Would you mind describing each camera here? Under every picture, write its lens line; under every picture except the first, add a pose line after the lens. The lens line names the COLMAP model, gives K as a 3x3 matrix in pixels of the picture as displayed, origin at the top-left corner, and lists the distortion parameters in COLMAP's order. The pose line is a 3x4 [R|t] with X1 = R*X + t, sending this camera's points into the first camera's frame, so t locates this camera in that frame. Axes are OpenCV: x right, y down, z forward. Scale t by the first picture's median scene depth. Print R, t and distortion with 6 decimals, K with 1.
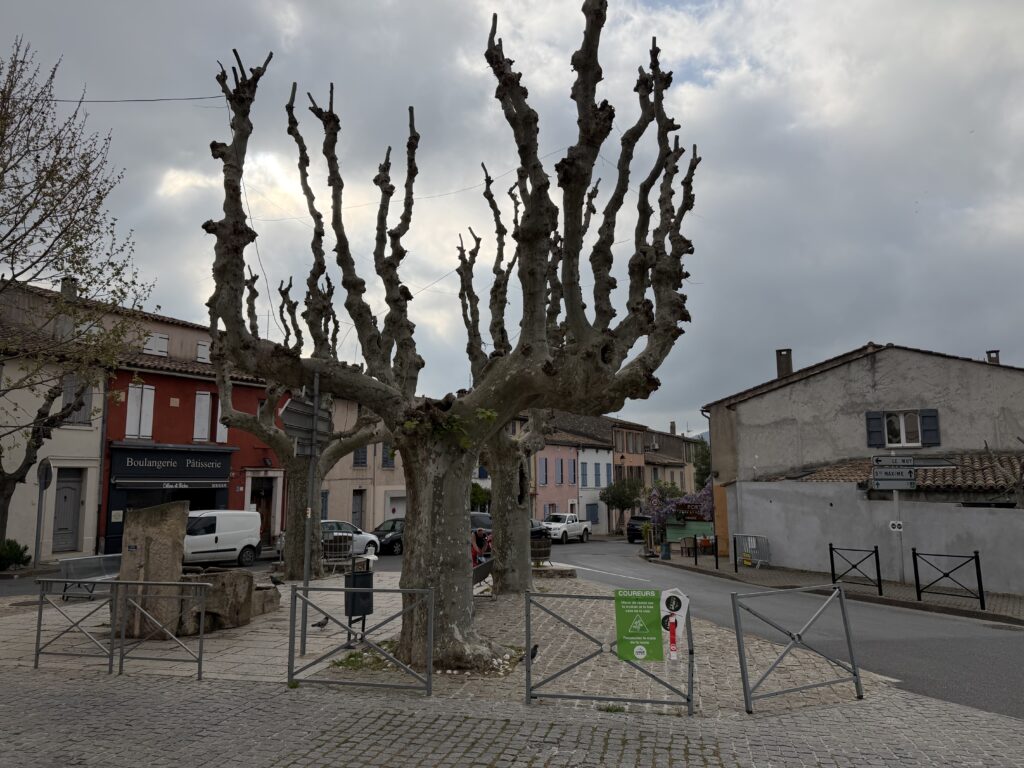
lens RADIAL K [[712.8, 0, 511.1], [0, 712.8, 383.0], [0, 0, 1]] dist [0.057239, -0.003110]
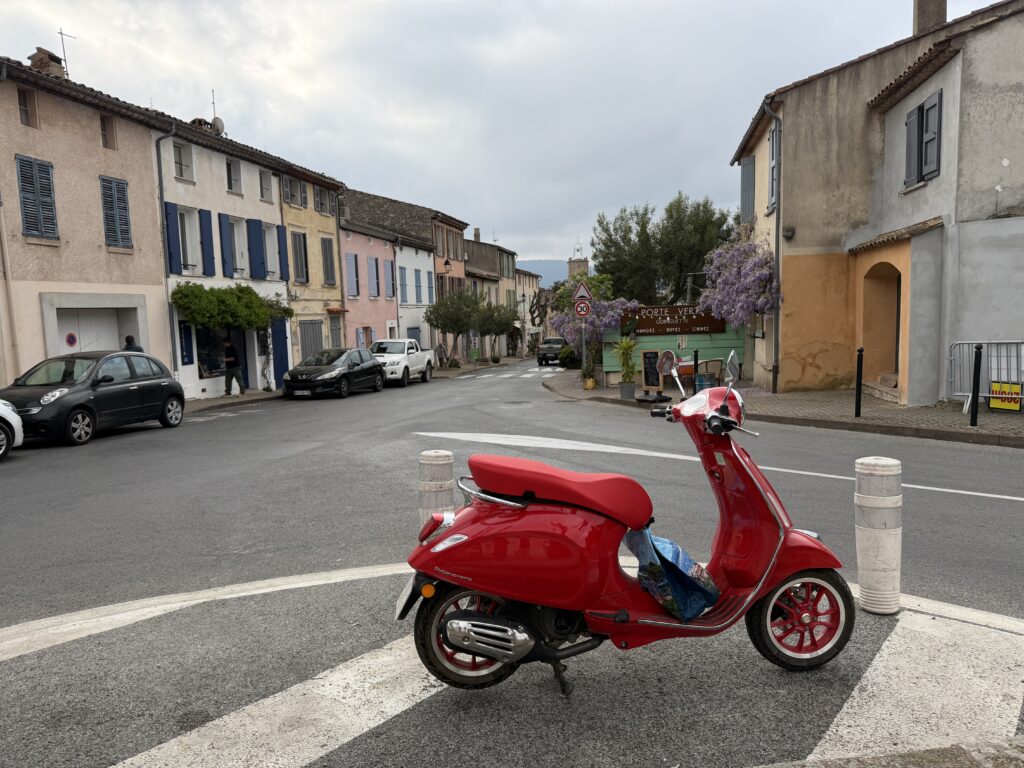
lens RADIAL K [[712.8, 0, 514.0], [0, 712.8, 381.8], [0, 0, 1]] dist [0.057239, -0.003110]
pose [[0.932842, -0.063213, 0.354698, -0.051272], [-0.017647, 0.975290, 0.220222, 0.073782], [-0.359854, -0.211692, 0.908676, 0.358645]]
